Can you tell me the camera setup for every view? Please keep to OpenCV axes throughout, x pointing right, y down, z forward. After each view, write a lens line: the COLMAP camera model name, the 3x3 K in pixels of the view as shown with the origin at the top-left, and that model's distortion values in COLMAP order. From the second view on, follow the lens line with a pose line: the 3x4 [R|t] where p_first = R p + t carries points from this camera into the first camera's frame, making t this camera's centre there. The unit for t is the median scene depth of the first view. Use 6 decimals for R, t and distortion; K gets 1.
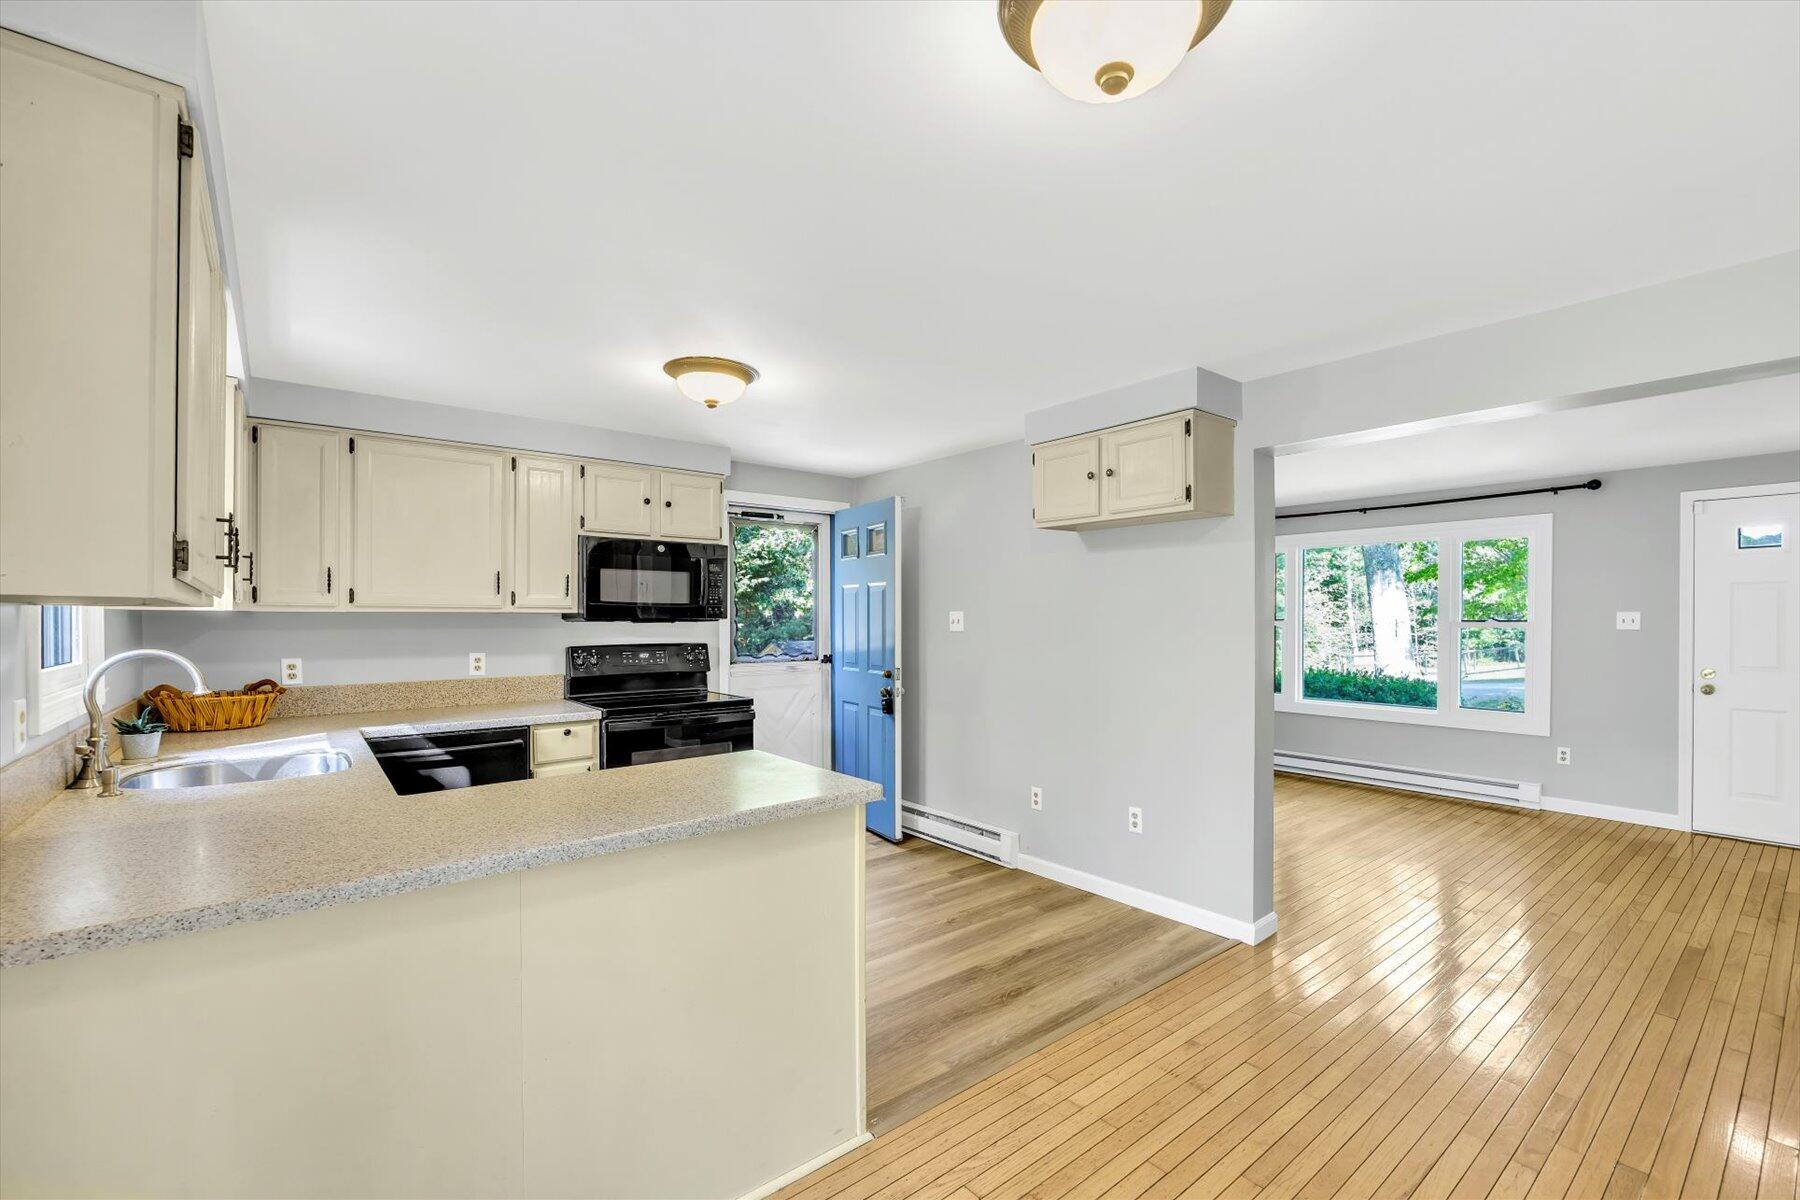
lens RADIAL K [[782.8, 0, 928.2], [0, 782.8, 618.6], [0, 0, 1]] dist [-0.000056, -0.000012]
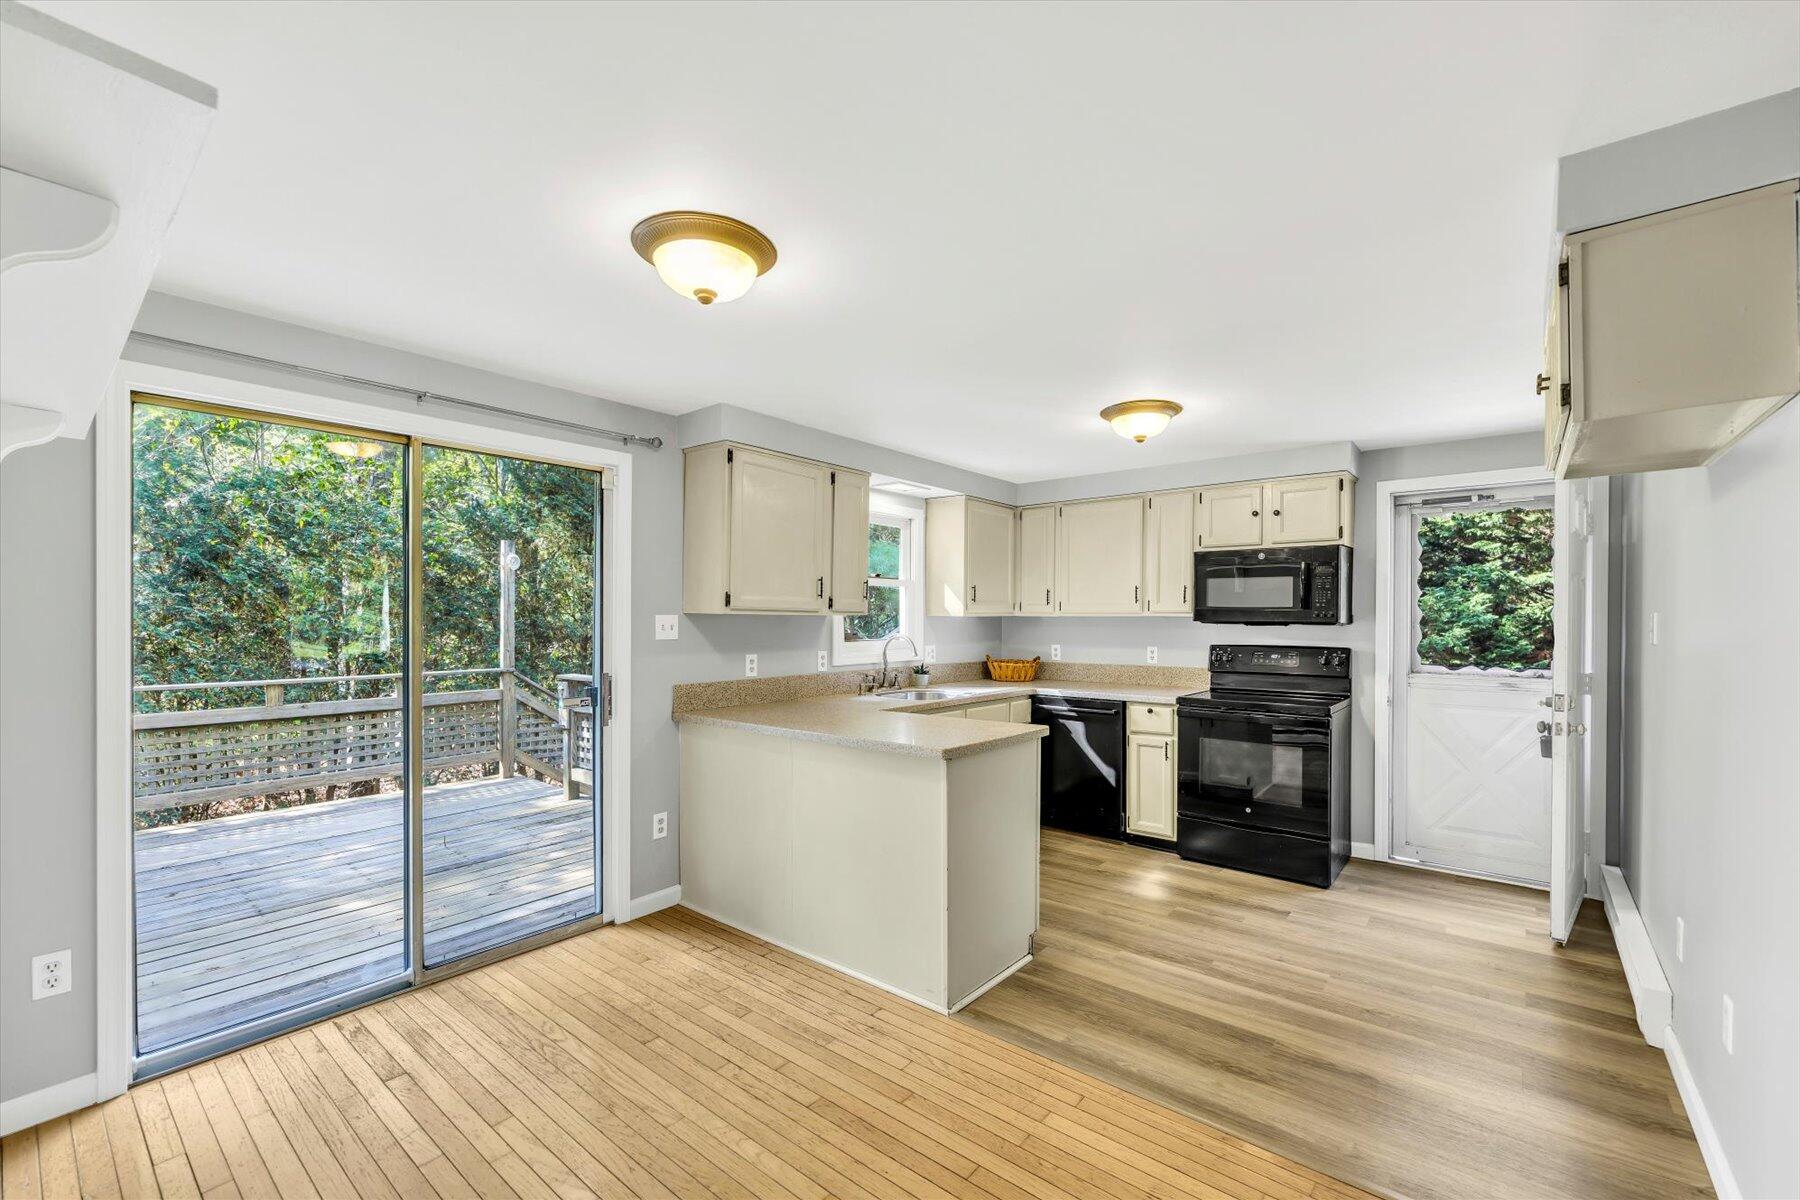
lens RADIAL K [[731.0, 0, 908.3], [0, 731.0, 609.9], [0, 0, 1]] dist [0.000079, -0.000060]
pose [[0.189558, -0.011570, -0.981801, 0.578074], [-0.003466, 0.999916, -0.012453, -0.001980], [0.981863, 0.005764, 0.189502, 0.356158]]
